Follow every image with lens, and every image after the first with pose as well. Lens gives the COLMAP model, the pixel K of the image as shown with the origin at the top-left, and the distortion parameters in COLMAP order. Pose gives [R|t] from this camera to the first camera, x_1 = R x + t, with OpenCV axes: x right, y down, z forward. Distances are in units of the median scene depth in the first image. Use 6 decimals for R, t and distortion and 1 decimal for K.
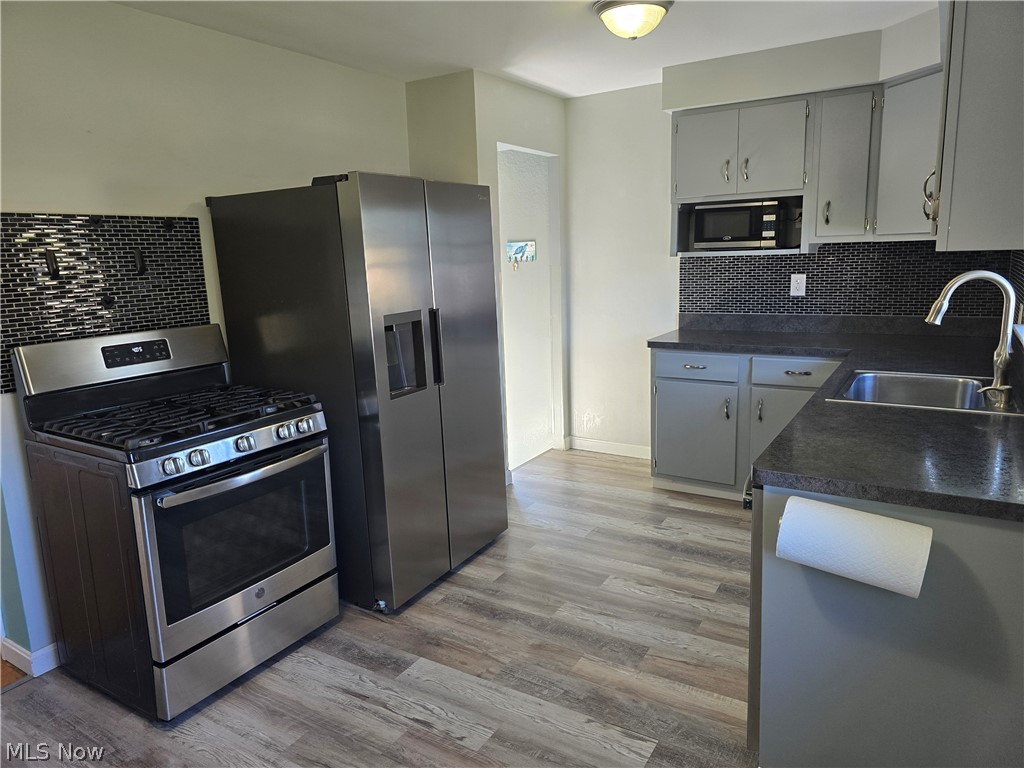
lens RADIAL K [[688.1, 0, 508.2], [0, 688.1, 382.7], [0, 0, 1]] dist [0.045927, -0.042724]
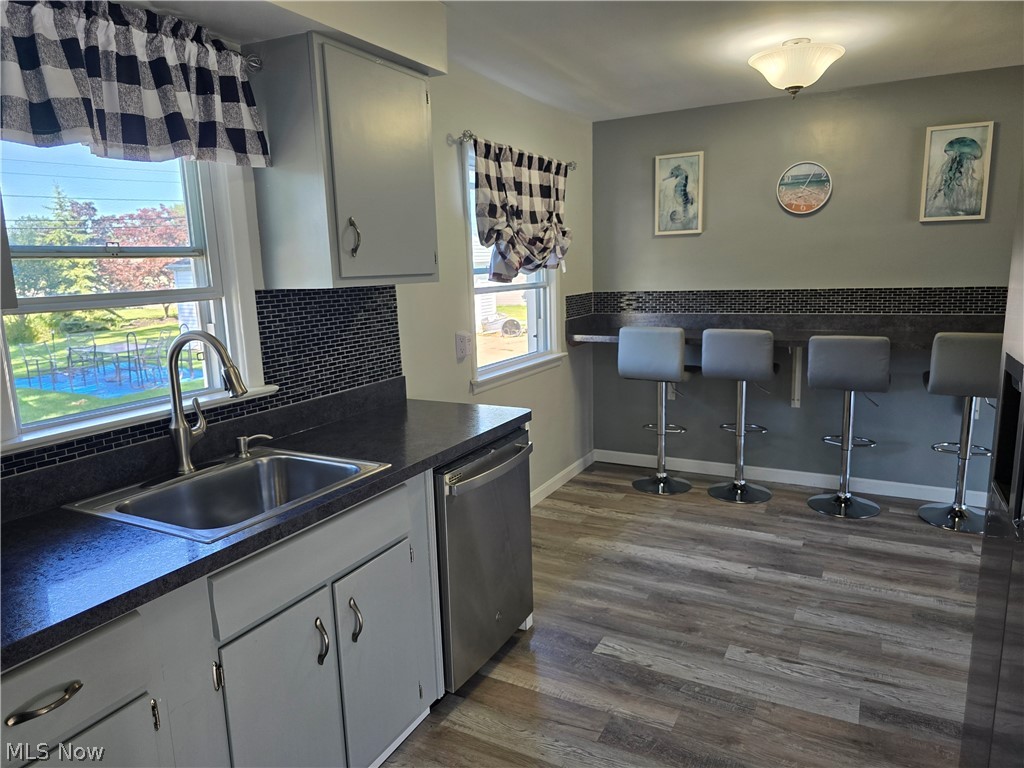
lens RADIAL K [[688.1, 0, 506.8], [0, 688.1, 387.0], [0, 0, 1]] dist [0.045927, -0.042724]
pose [[-0.995494, 0.081392, -0.048645, 0.347439], [0.058461, 0.930750, 0.360954, -0.365003], [0.074655, 0.356483, -0.931314, 1.765689]]
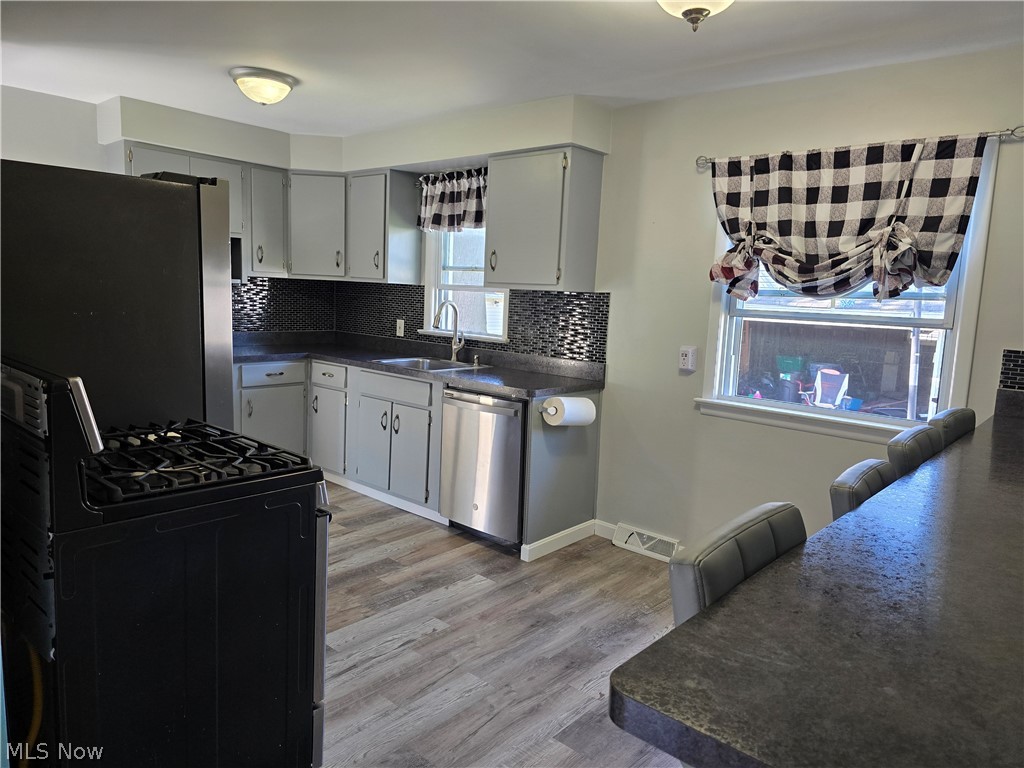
lens RADIAL K [[688.1, 0, 509.5], [0, 688.1, 384.2], [0, 0, 1]] dist [0.045927, -0.042724]
pose [[0.167226, -0.088837, 0.981908, -1.204726], [0.137027, 0.988361, 0.066084, -0.031526], [-0.976350, 0.123497, 0.177452, 0.500346]]
